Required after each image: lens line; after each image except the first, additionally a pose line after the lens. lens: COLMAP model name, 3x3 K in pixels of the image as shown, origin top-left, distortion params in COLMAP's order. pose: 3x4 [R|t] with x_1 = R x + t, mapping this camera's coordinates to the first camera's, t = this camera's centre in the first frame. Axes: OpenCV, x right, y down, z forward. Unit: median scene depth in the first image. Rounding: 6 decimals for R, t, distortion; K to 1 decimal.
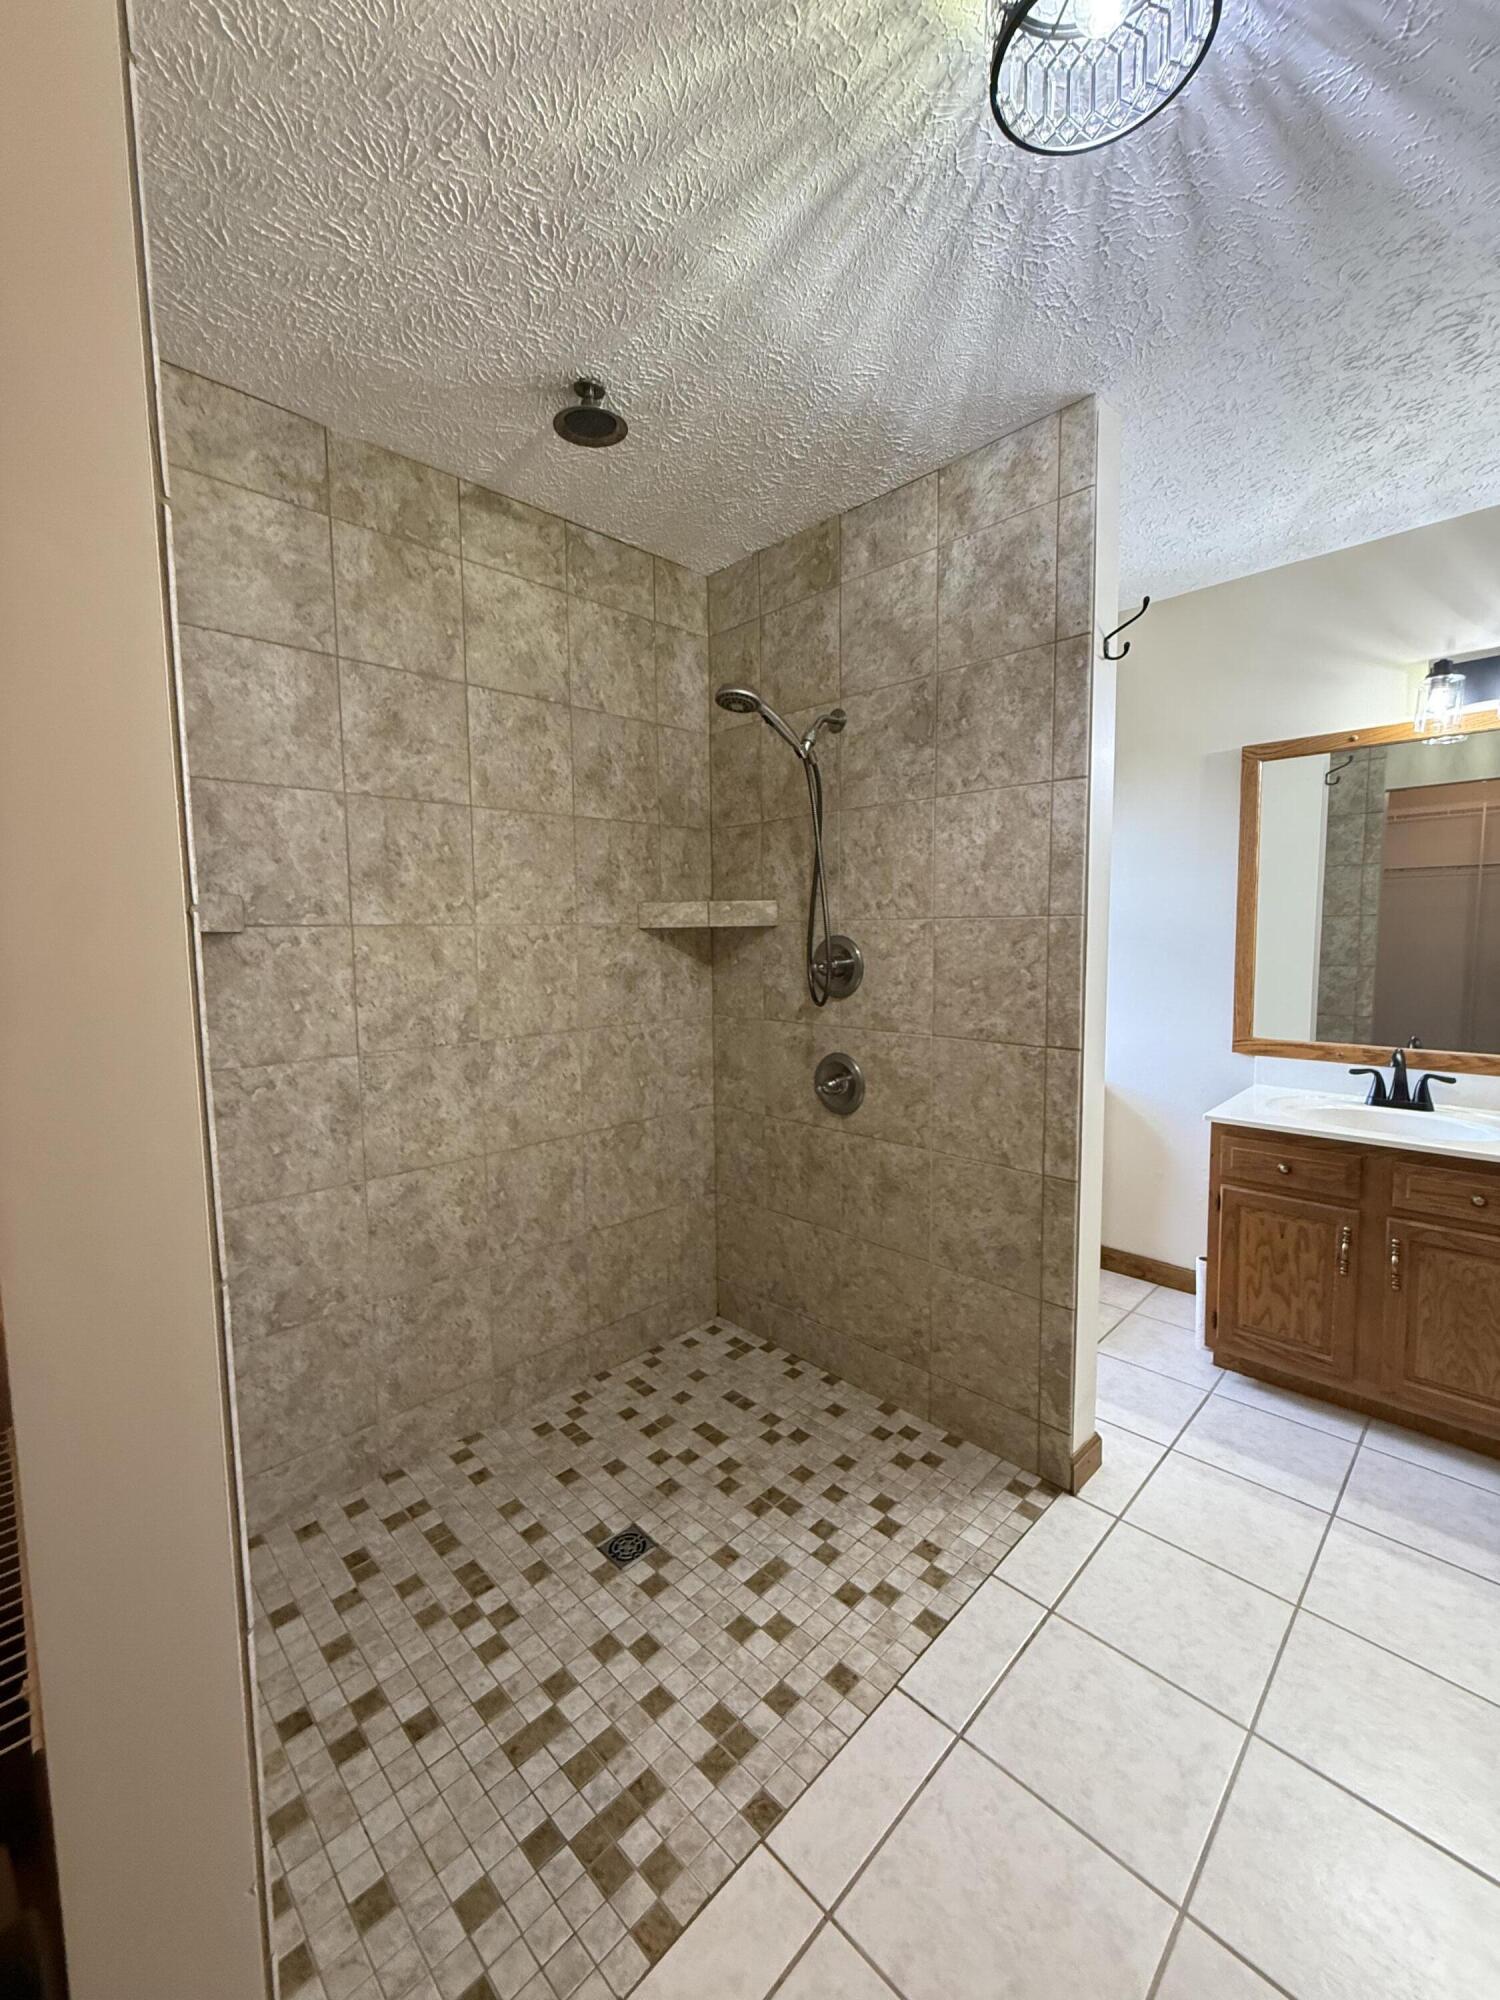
lens RADIAL K [[800.0, 0, 747.1], [0, 800.0, 997.7], [0, 0, 1]] dist [-0.001059, 0.000456]
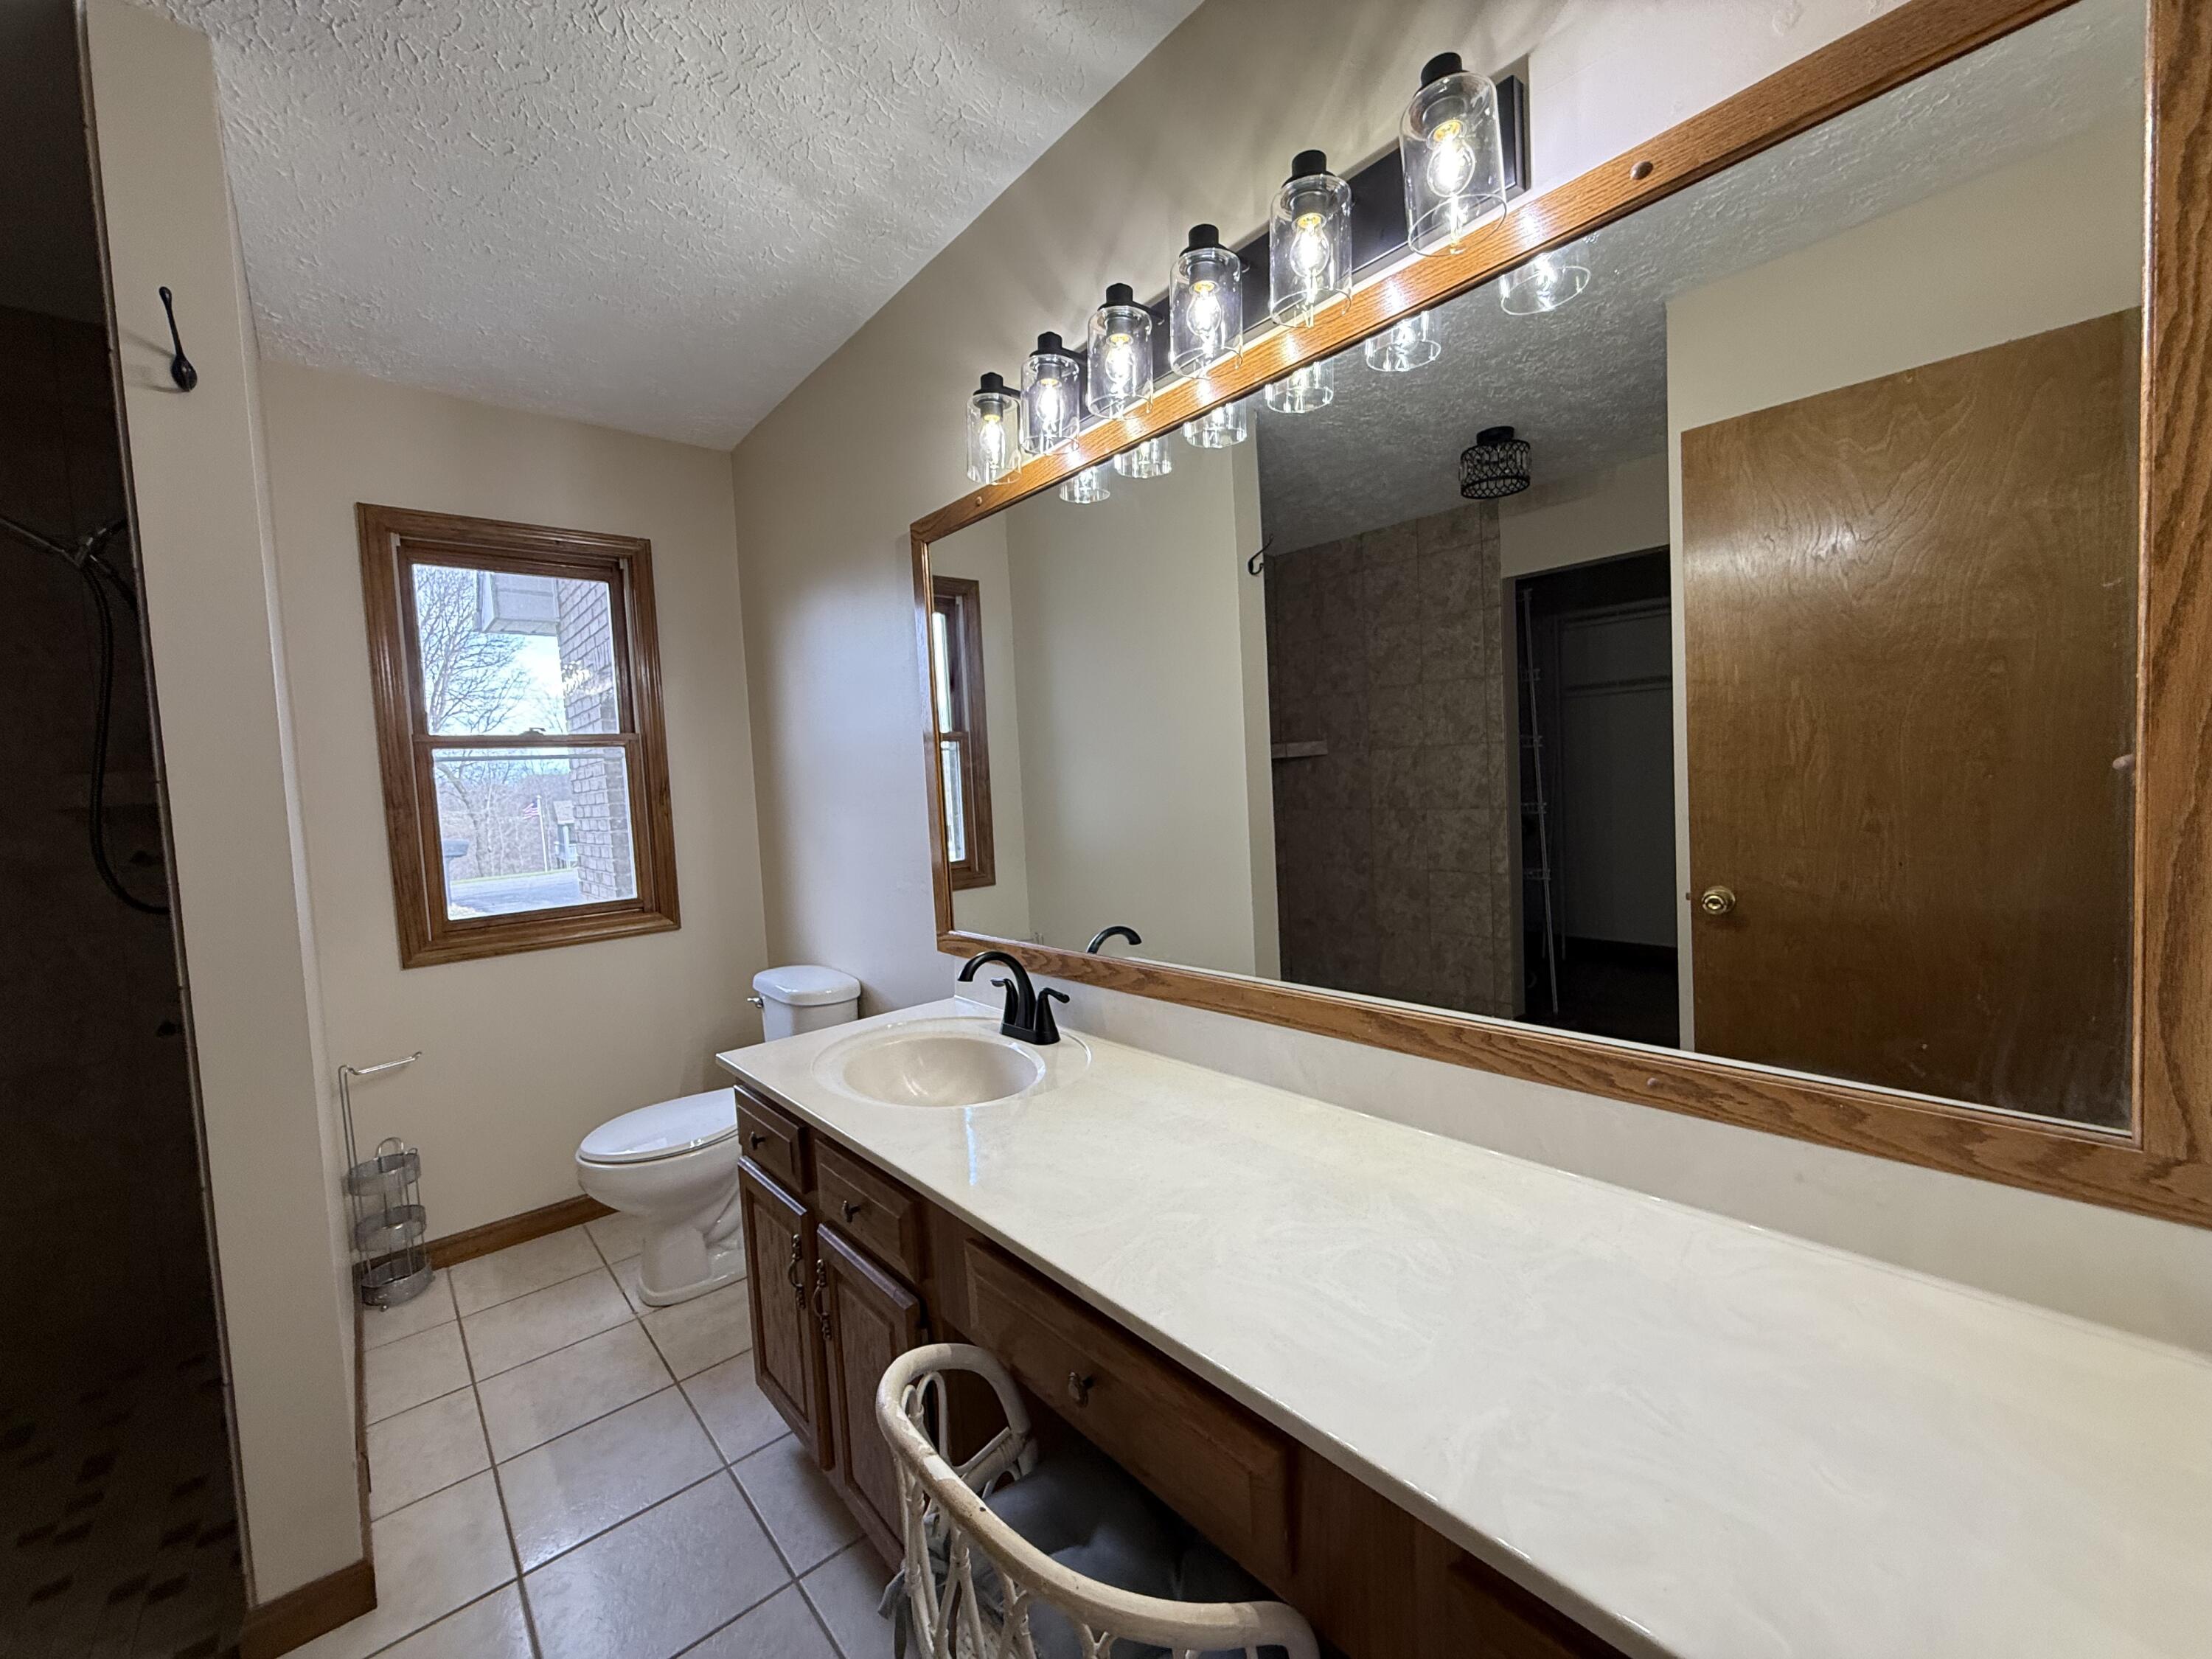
lens RADIAL K [[884.8, 0, 1097.5], [0, 884.8, 829.5], [0, 0, 1]] dist [-0.001059, 0.000456]
pose [[0.996649, -0.033073, -0.074813, 1.162986], [0.031127, 0.999150, -0.027021, -0.019958], [0.075643, 0.024602, 0.996831, 0.318745]]
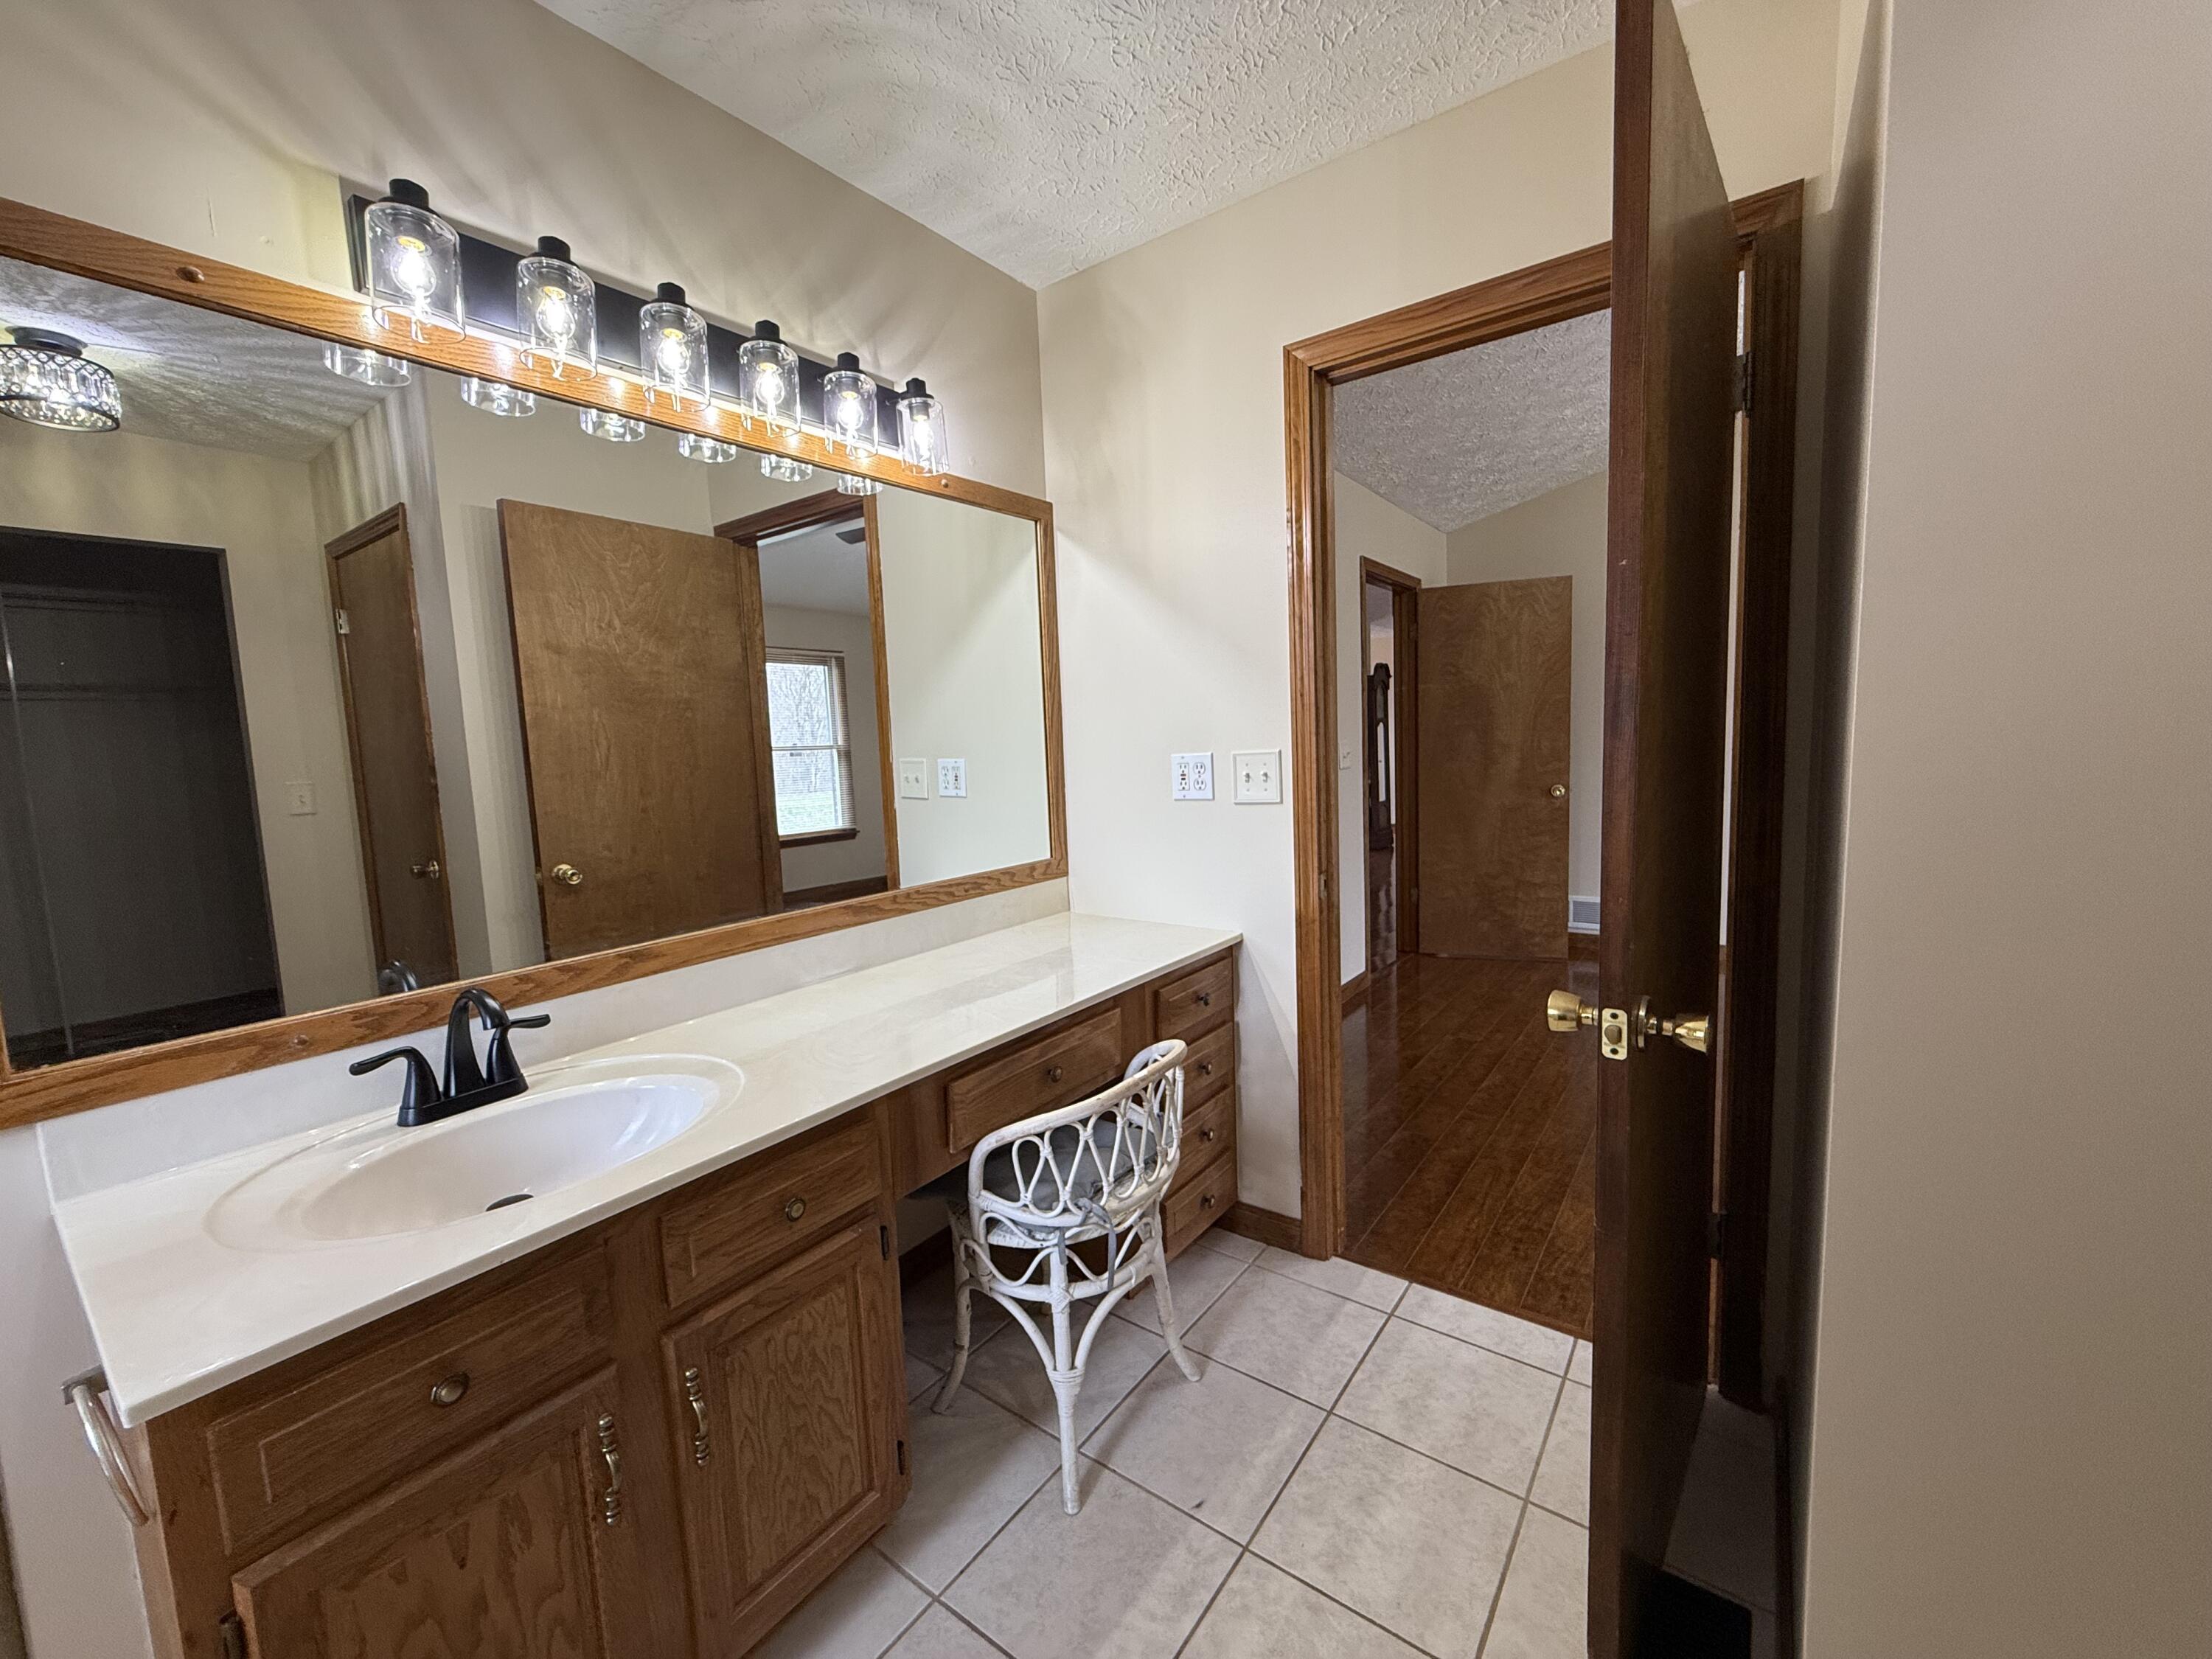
lens RADIAL K [[884.8, 0, 1112.1], [0, 884.8, 828.8], [0, 0, 1]] dist [-0.001059, 0.000456]
pose [[-0.156067, -0.080942, 0.984424, 0.286475], [0.122561, 0.987348, 0.100613, -0.046588], [-0.980113, 0.136354, -0.144172, 0.829624]]
